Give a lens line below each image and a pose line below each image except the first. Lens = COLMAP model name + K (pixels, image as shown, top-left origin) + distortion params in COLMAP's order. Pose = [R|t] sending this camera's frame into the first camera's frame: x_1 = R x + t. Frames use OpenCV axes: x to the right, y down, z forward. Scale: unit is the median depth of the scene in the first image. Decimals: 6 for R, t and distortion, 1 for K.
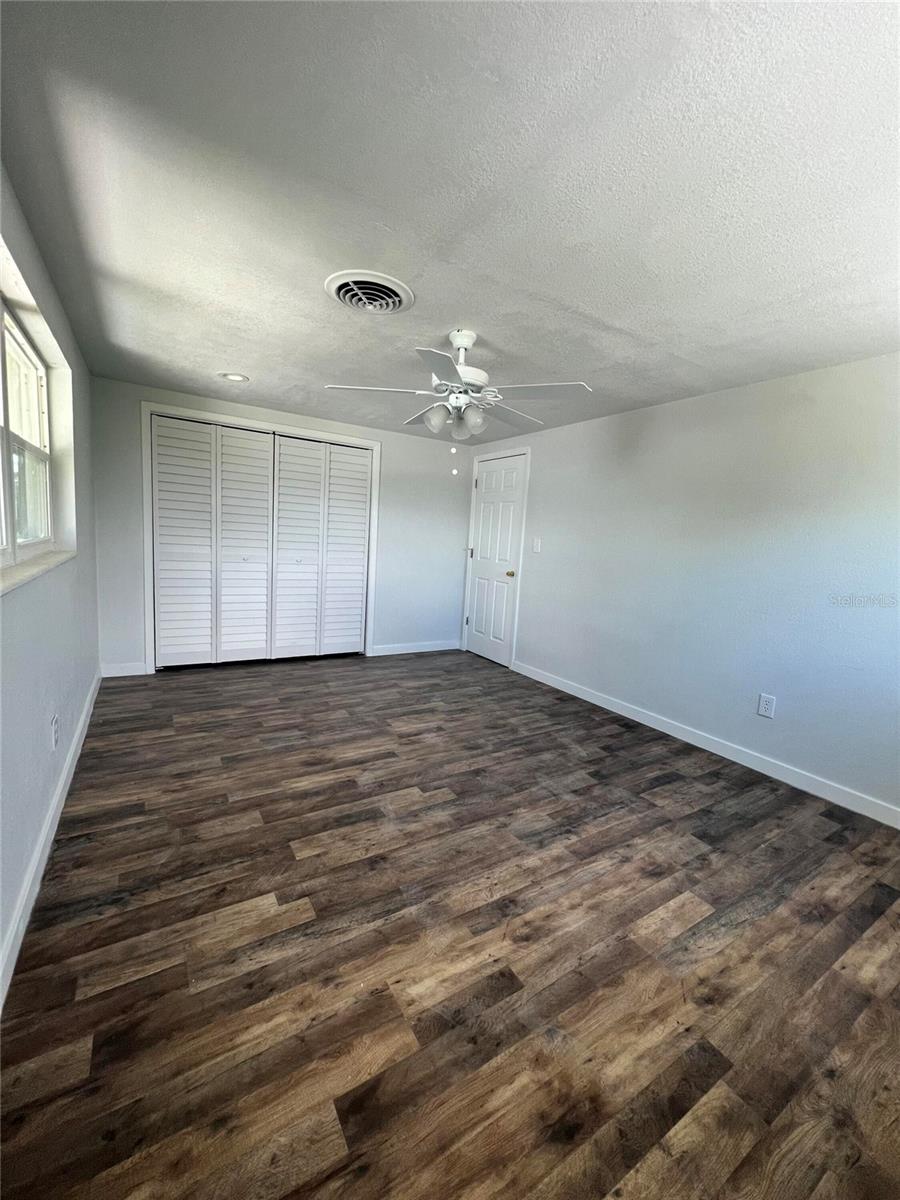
lens RADIAL K [[479.9, 0, 450.0], [0, 479.9, 600.0], [0, 0, 1]] dist [-0.000439, -0.000048]
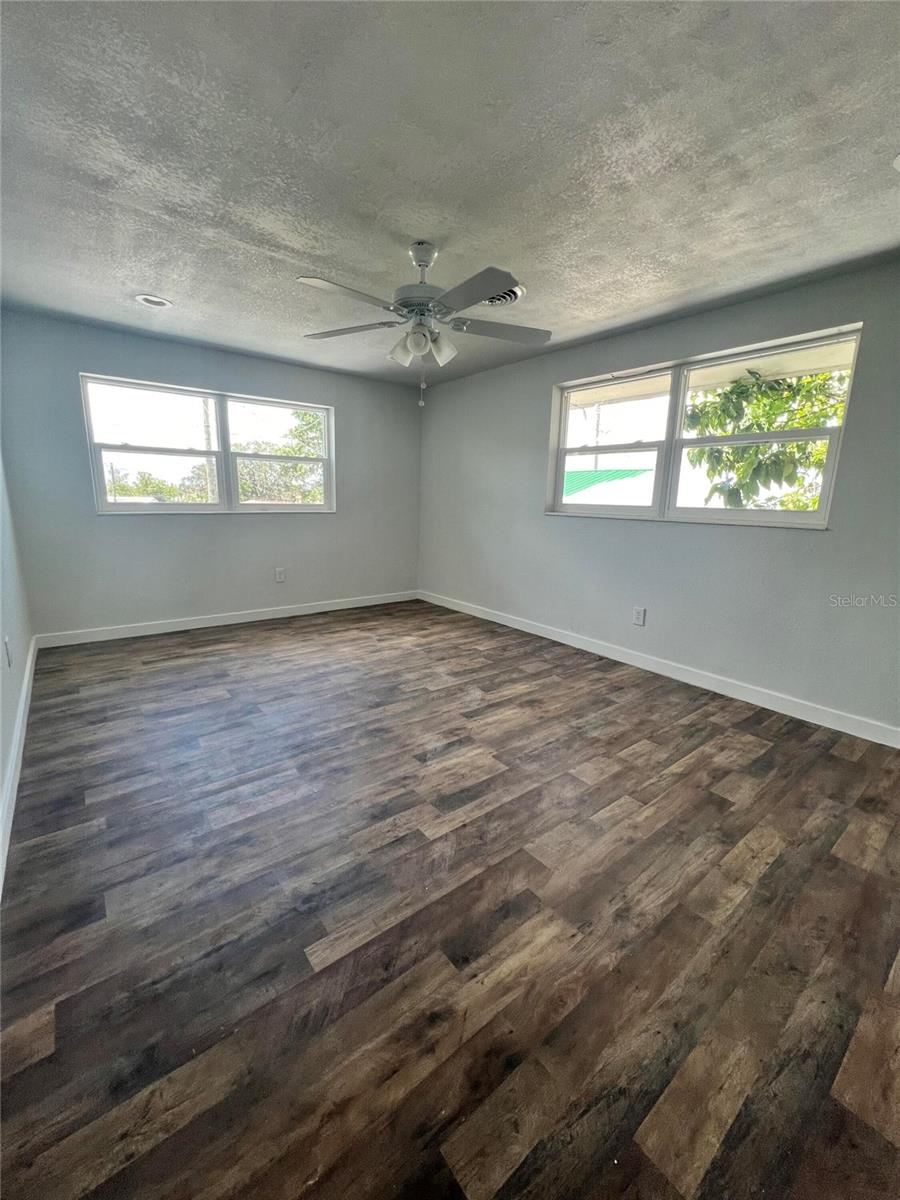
lens RADIAL K [[486.0, 0, 450.0], [0, 486.0, 600.0], [0, 0, 1]] dist [0.000632, 0.000088]
pose [[-0.989909, -0.061982, -0.127429, 0.050019], [-0.100722, 0.940311, 0.325069, -0.206836], [0.099674, 0.334624, -0.937066, 1.917592]]
